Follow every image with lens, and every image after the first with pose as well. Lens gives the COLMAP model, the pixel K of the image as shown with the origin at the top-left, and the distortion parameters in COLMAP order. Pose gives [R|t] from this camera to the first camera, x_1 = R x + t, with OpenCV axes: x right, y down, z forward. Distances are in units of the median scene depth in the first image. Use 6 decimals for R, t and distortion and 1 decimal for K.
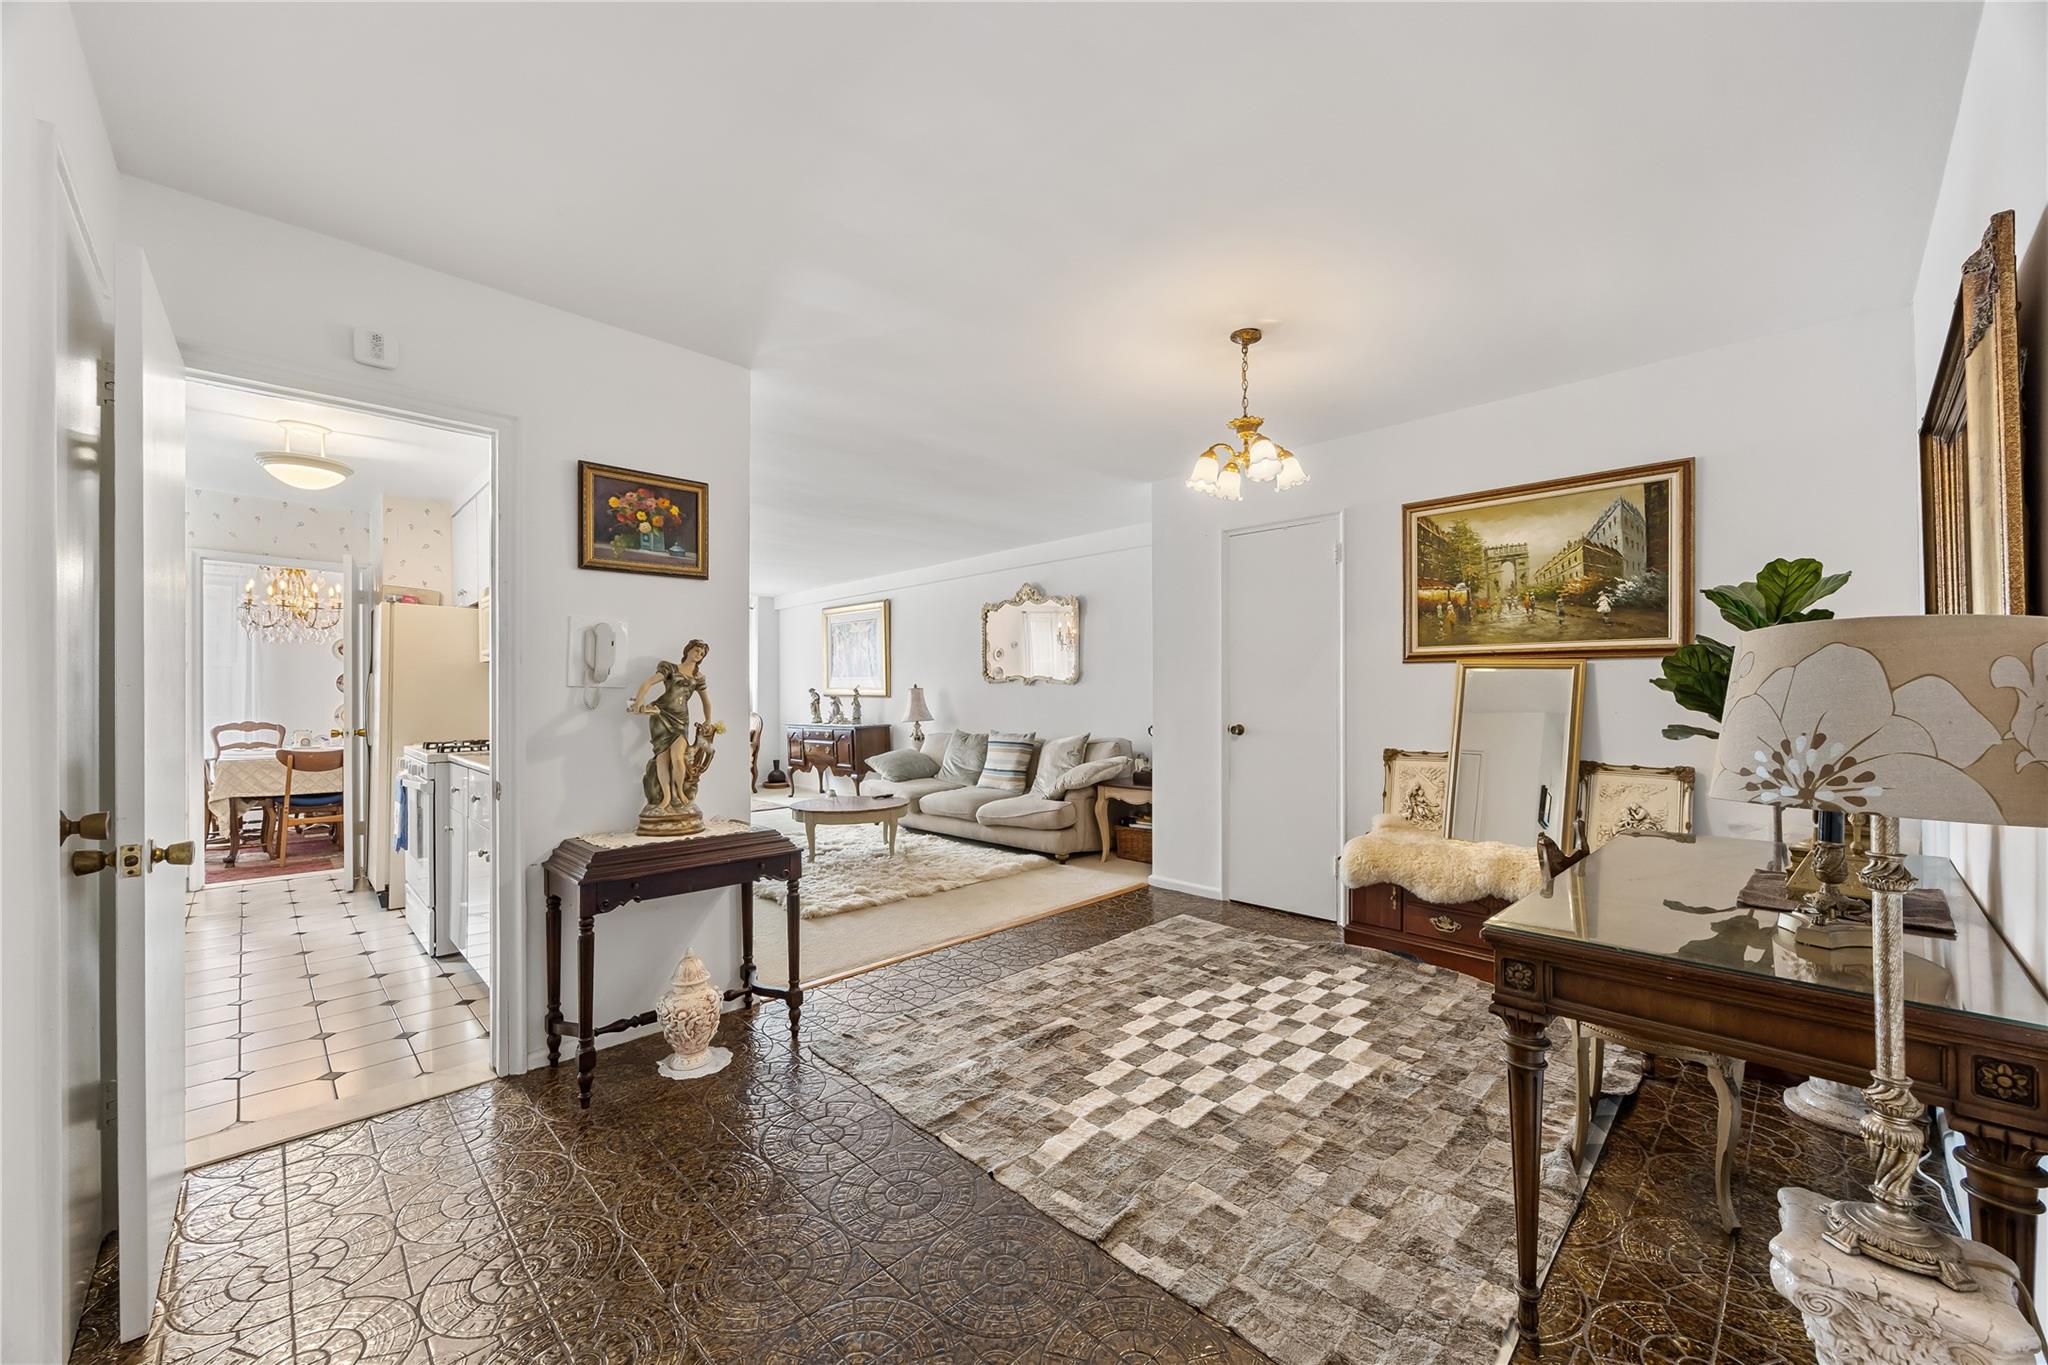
lens RADIAL K [[779.2, 0, 1029.5], [0, 779.2, 694.2], [0, 0, 1]] dist [-0.000406, -0.000865]
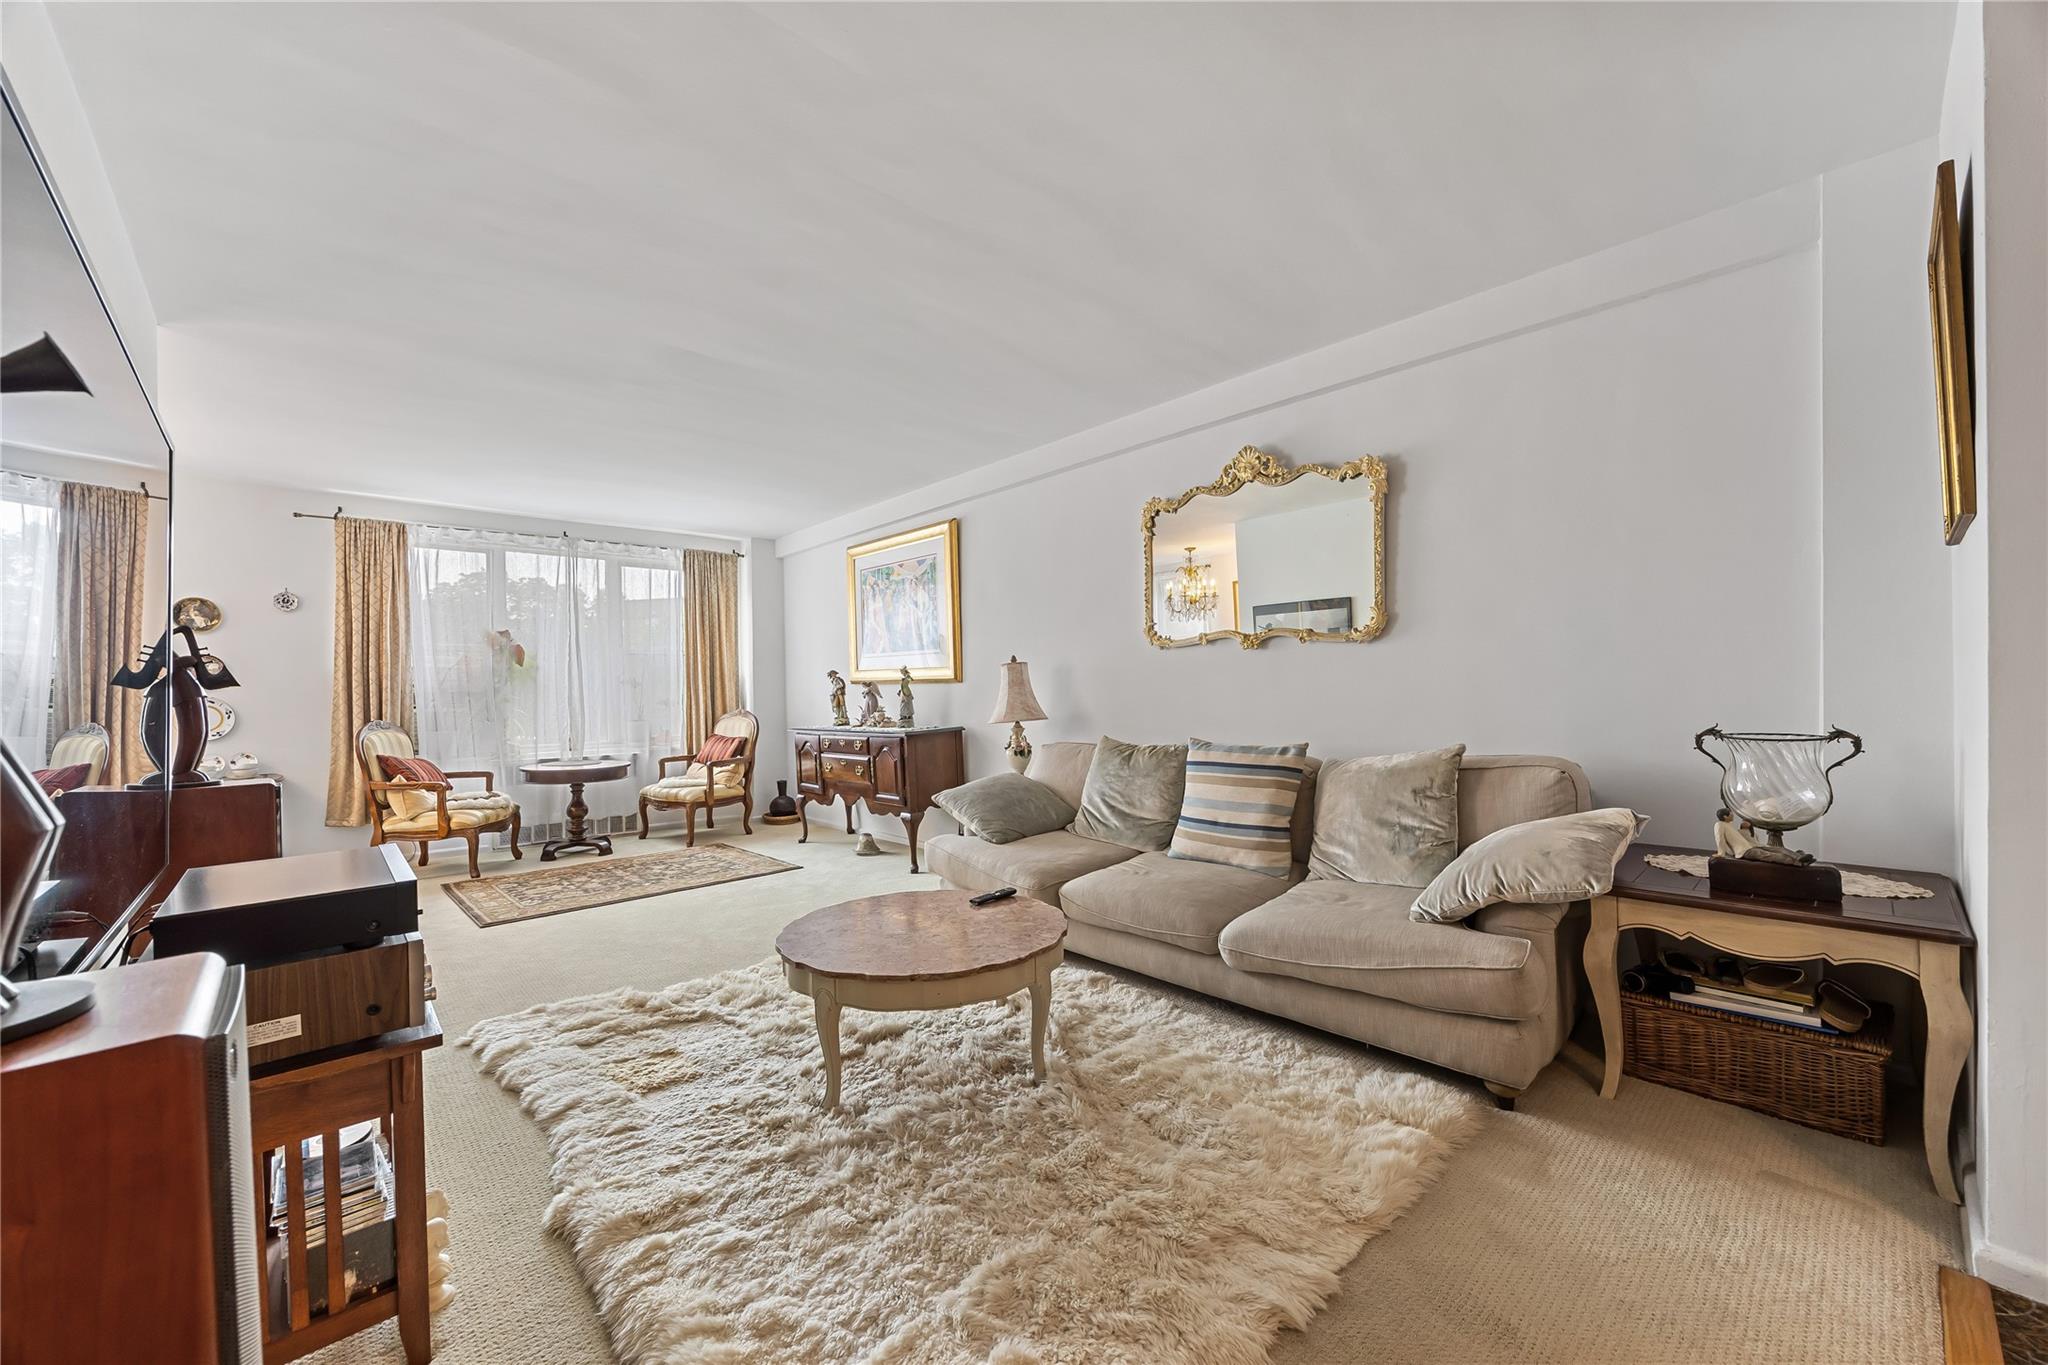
lens RADIAL K [[779.2, 0, 1027.8], [0, 779.2, 693.7], [0, 0, 1]] dist [-0.000406, -0.000865]
pose [[0.999466, -0.011025, -0.030751, -0.113823], [0.011133, 0.999932, 0.003349, 0.012193], [0.030712, -0.003690, 0.999521, 0.416003]]
